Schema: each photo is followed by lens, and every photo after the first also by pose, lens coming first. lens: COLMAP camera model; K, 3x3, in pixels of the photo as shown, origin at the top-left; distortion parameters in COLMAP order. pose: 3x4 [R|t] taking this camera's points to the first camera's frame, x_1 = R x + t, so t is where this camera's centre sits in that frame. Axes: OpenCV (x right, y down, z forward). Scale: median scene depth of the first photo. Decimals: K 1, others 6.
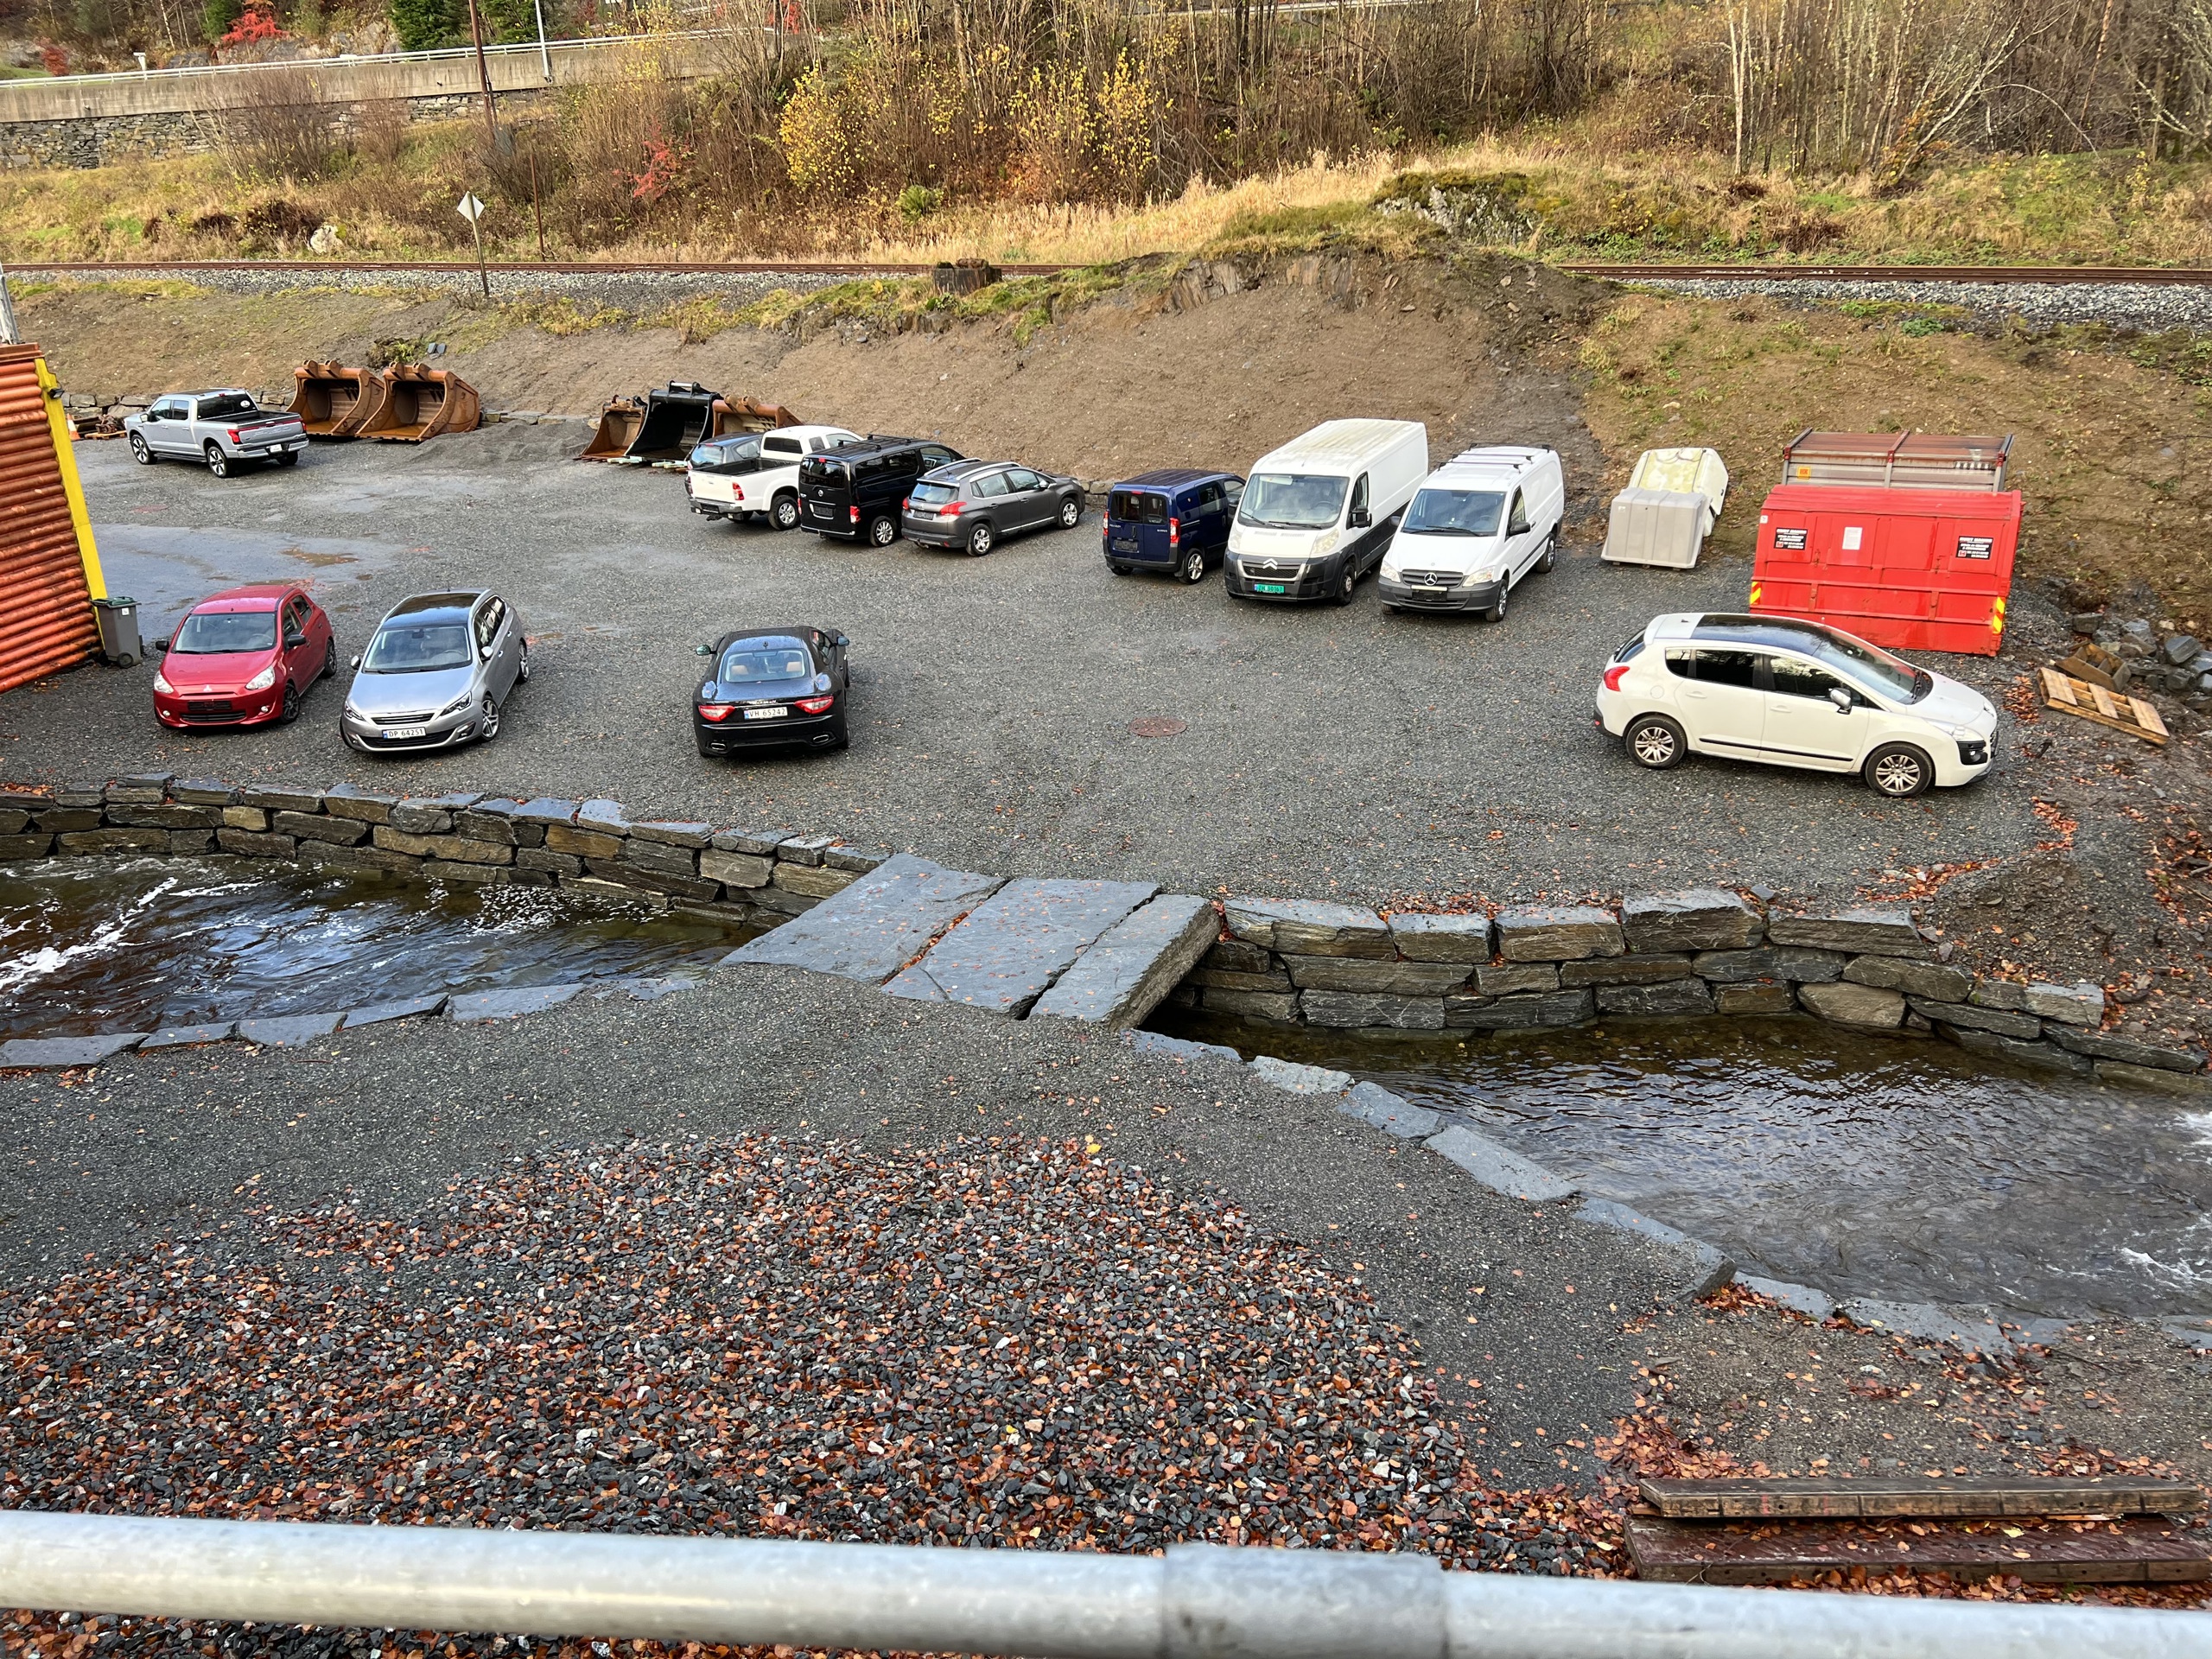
lens RADIAL K [[1633.0, 0, 1108.0], [0, 1633.0, 829.4], [0, 0, 1]] dist [0.057624, -0.063208]
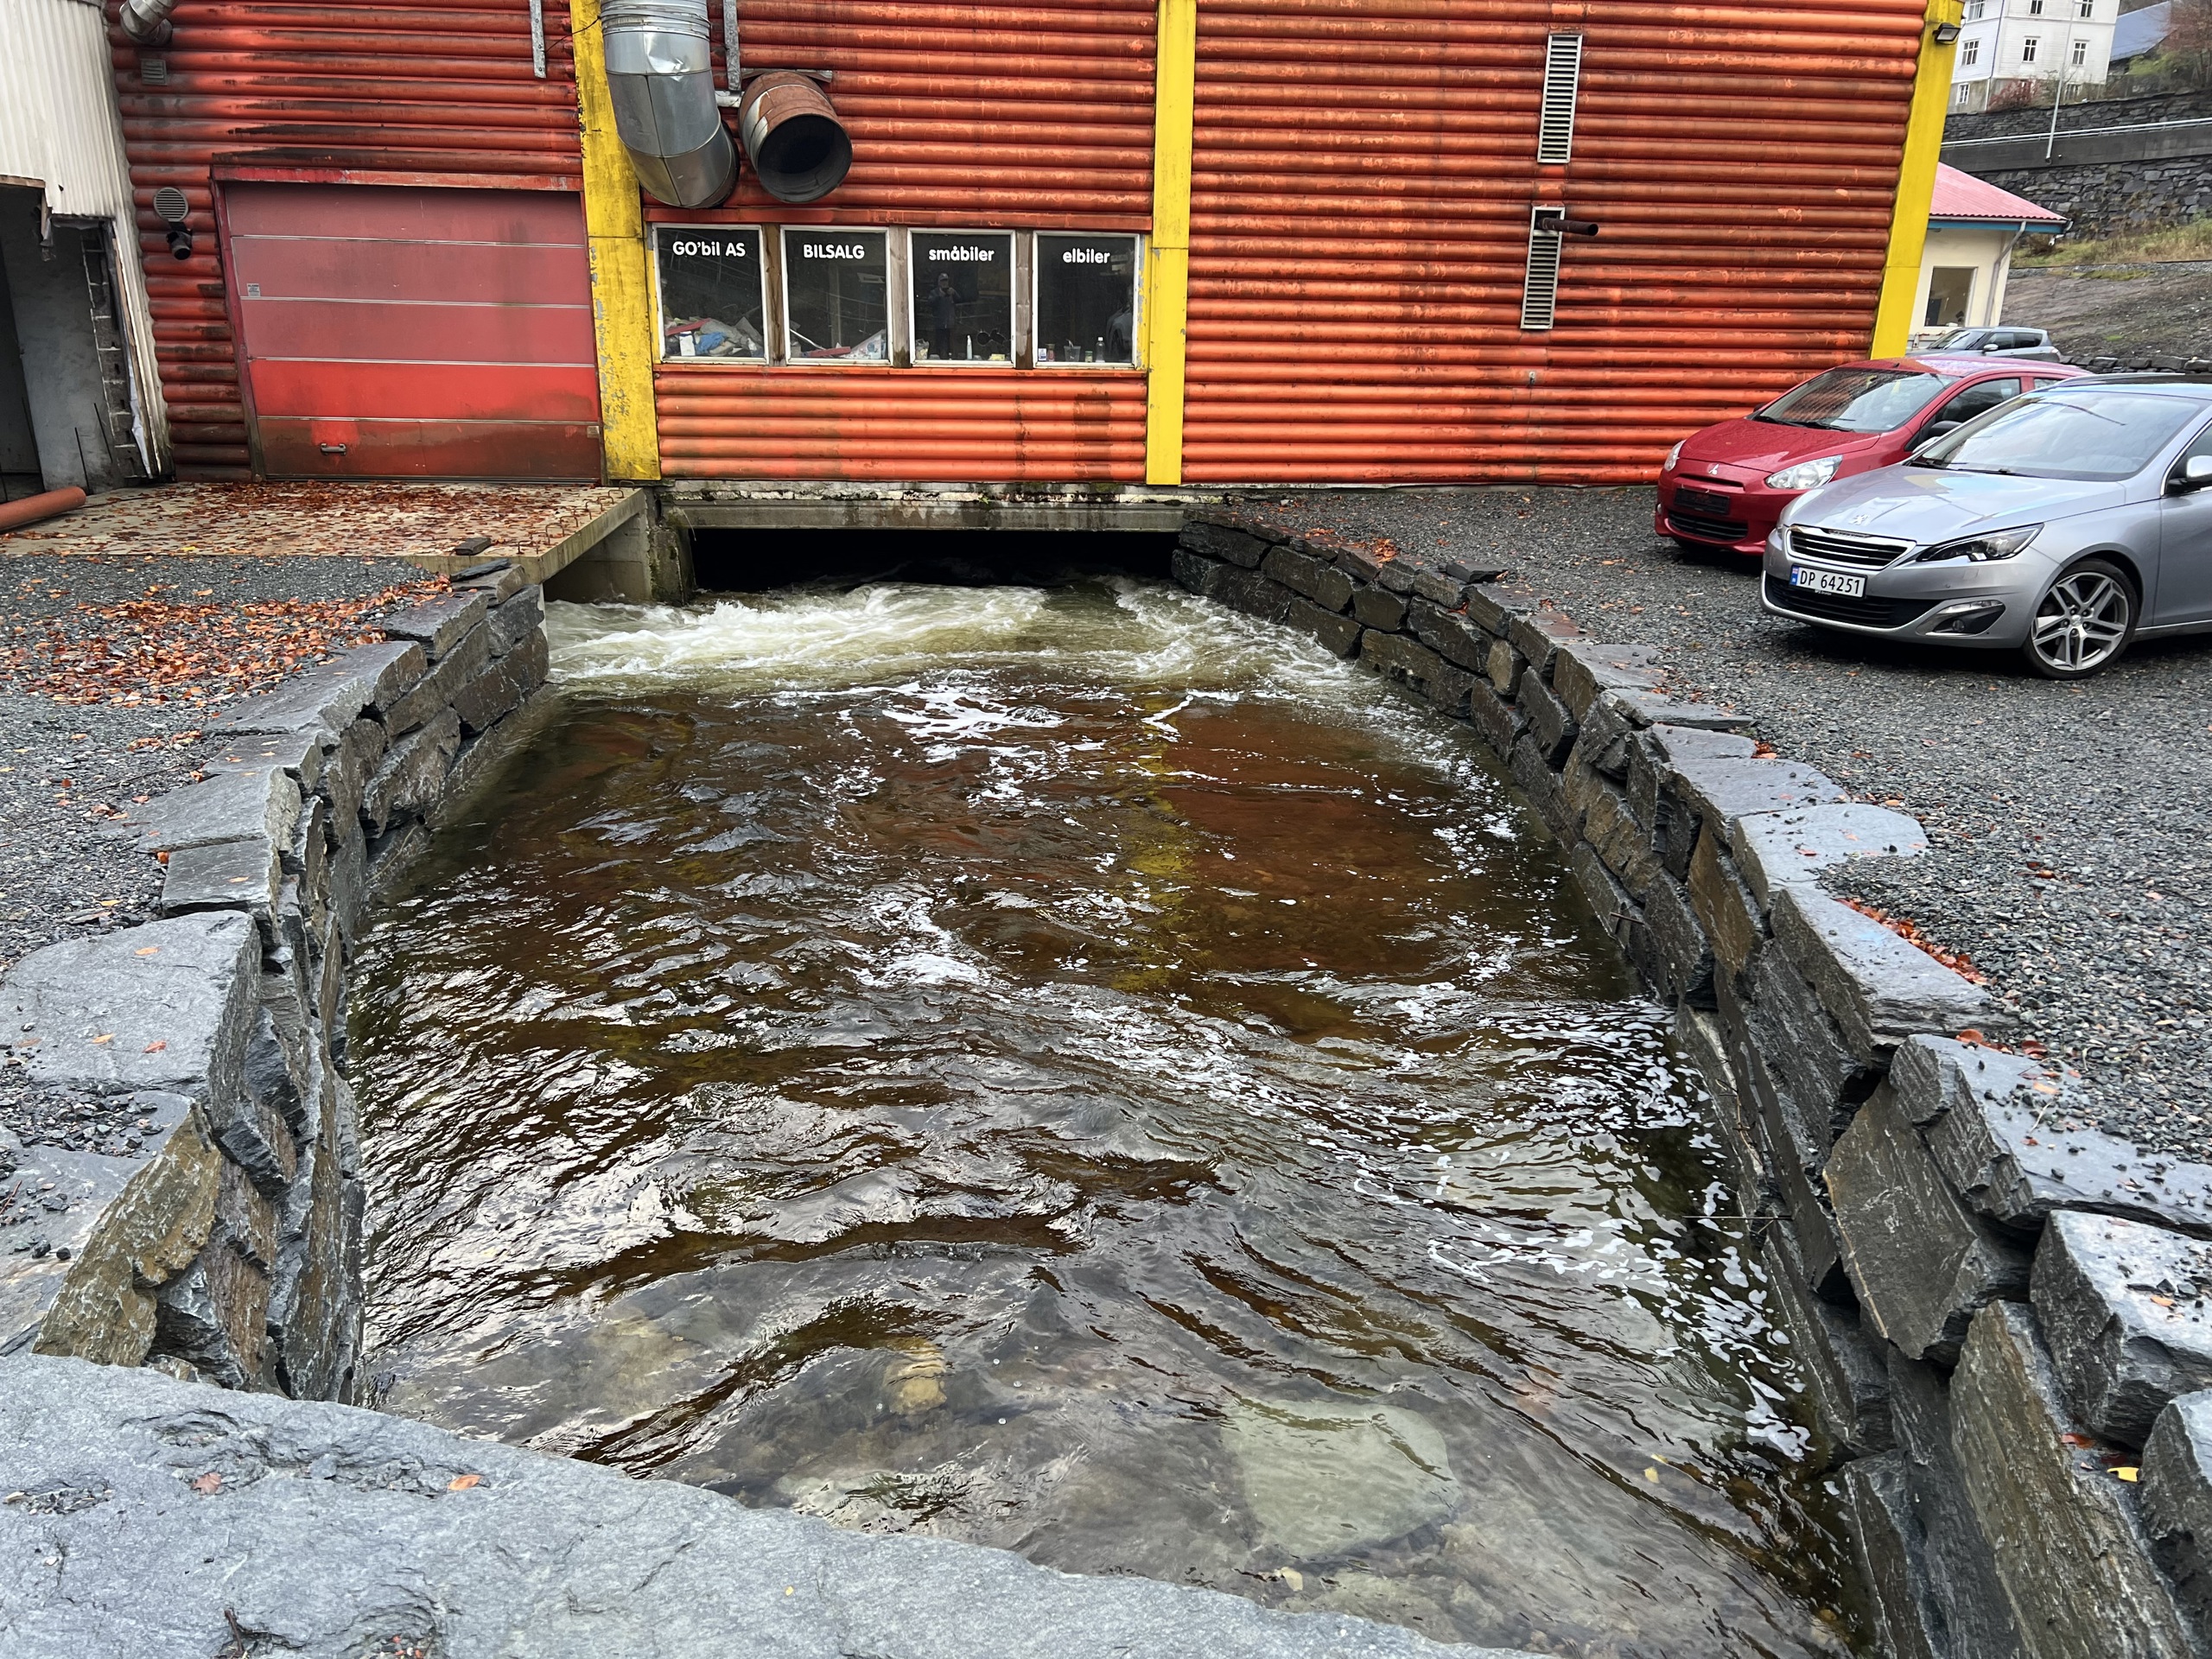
lens RADIAL K [[1633.0, 0, 1106.2], [0, 1633.0, 827.7], [0, 0, 1]] dist [0.057624, -0.063208]
pose [[0.188039, 0.304253, -0.933848, -0.051910], [-0.377252, 0.900246, 0.217342, -0.022304], [0.906820, 0.311427, 0.284061, 0.662759]]
